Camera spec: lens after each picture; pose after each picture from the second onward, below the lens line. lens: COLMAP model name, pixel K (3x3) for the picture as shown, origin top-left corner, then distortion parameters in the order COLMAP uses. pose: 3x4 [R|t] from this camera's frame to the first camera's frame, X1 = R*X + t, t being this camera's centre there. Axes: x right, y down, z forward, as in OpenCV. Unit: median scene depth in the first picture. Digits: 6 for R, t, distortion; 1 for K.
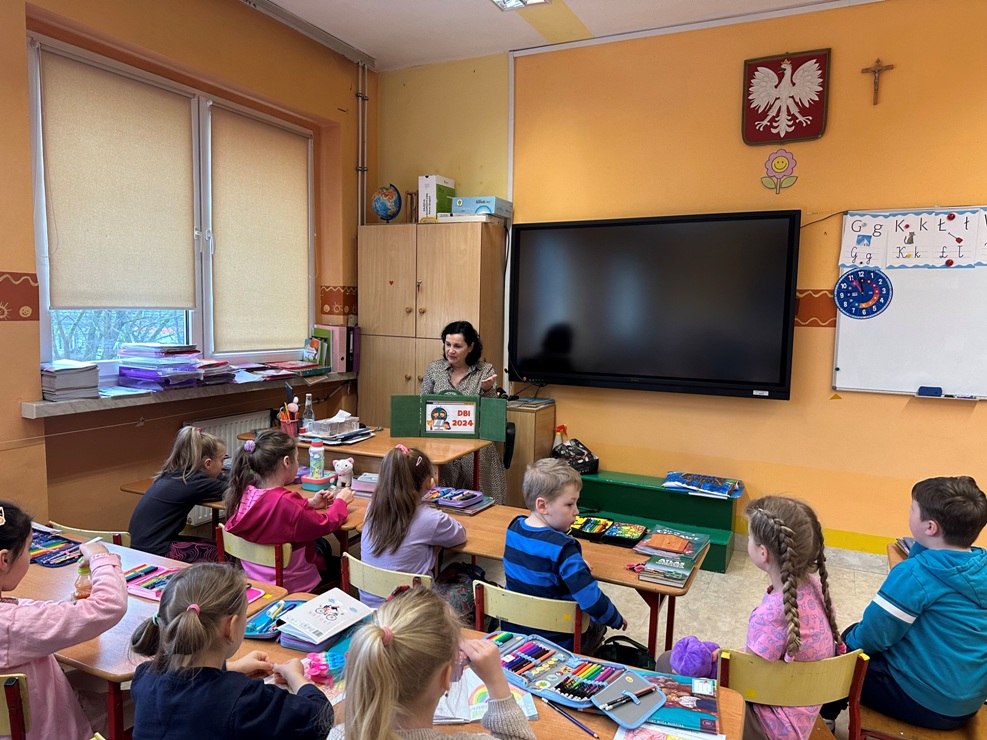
lens RADIAL K [[672.0, 0, 494.1], [0, 672.0, 374.2], [0, 0, 1]] dist [0.018062, -0.026293]
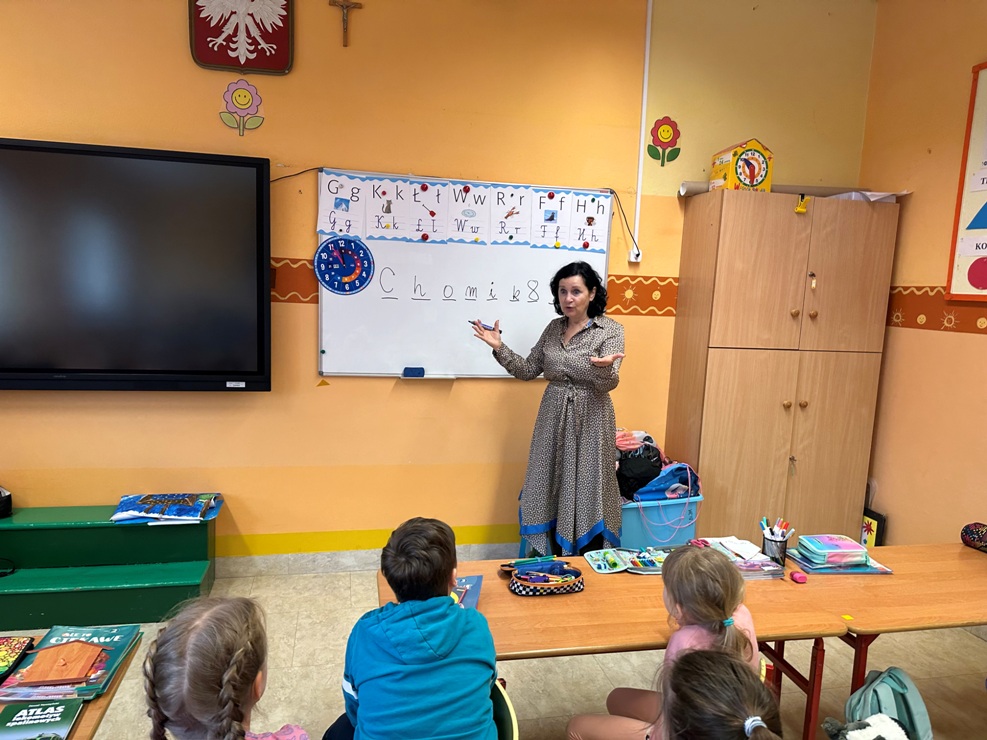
lens RADIAL K [[672.0, 0, 499.8], [0, 672.0, 377.4], [0, 0, 1]] dist [0.018062, -0.026293]
pose [[0.768834, -0.063304, 0.636307, 0.129245], [0.036046, 0.997796, 0.055713, -0.014813], [-0.638432, -0.019898, 0.769421, 0.182125]]
